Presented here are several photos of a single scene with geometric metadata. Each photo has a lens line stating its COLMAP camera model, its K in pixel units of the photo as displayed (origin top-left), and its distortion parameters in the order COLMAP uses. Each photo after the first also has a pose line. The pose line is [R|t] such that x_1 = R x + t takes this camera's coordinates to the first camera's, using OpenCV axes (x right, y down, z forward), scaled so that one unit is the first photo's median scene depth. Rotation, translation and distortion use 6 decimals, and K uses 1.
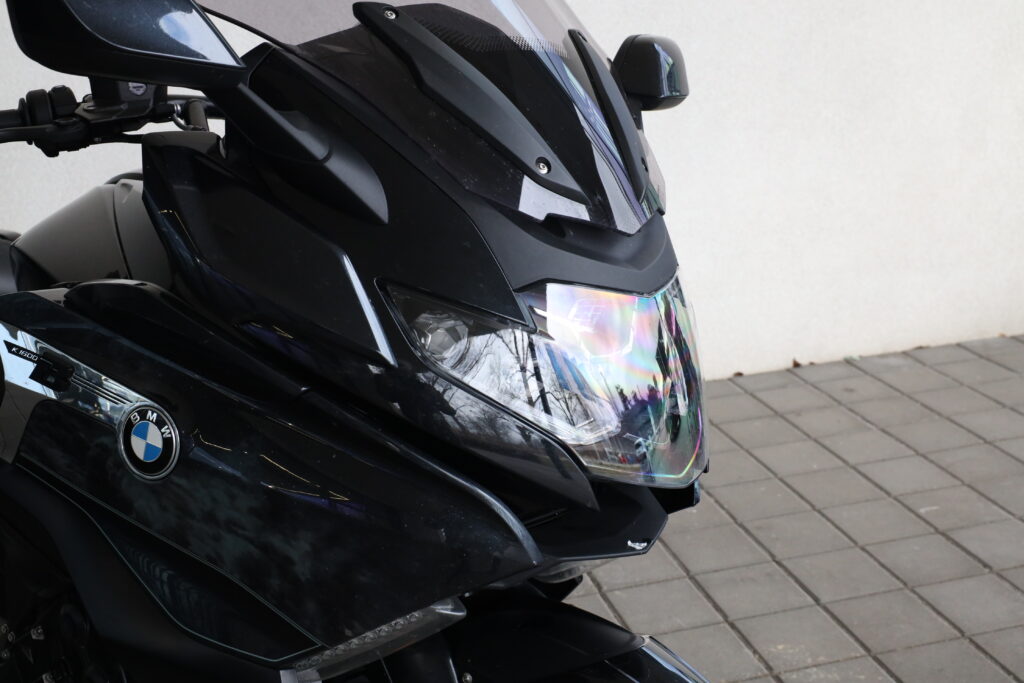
lens RADIAL K [[1230.0, 0, 511.8], [0, 1230.0, 335.1], [0, 0, 1]] dist [0.008290, 0.000000]
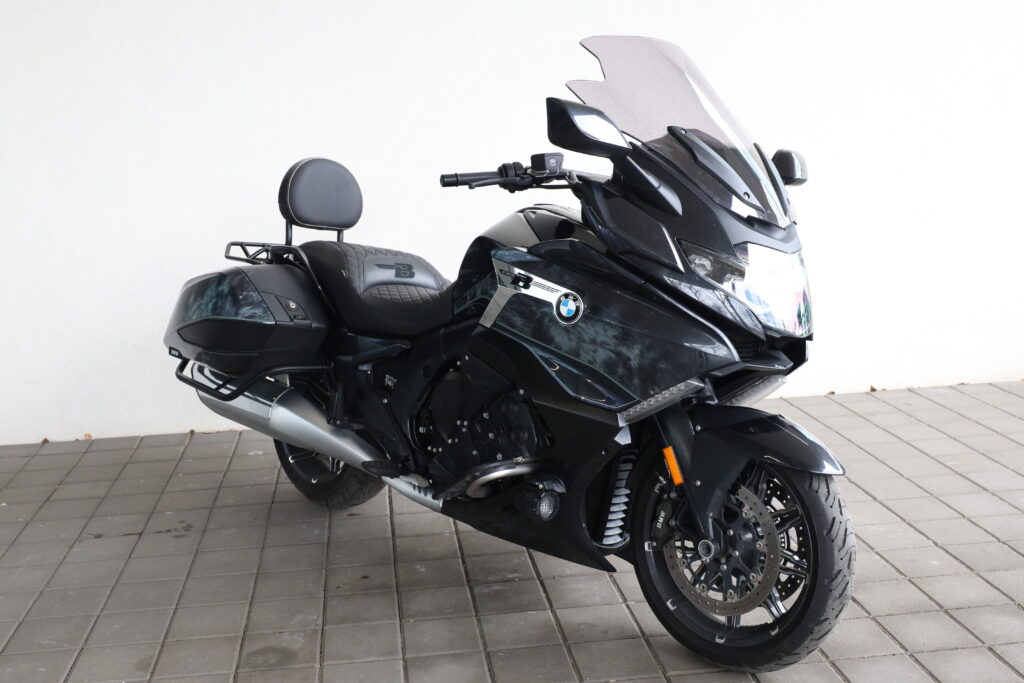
lens RADIAL K [[1098.4, 0, 511.4], [0, 1098.4, 342.7], [0, 0, 1]] dist [-0.005656, 0.000000]
pose [[0.992787, 0.048947, -0.109447, -0.146538], [-0.058553, 0.994542, -0.086354, 0.289160], [0.104623, 0.092140, 0.990234, -0.912507]]
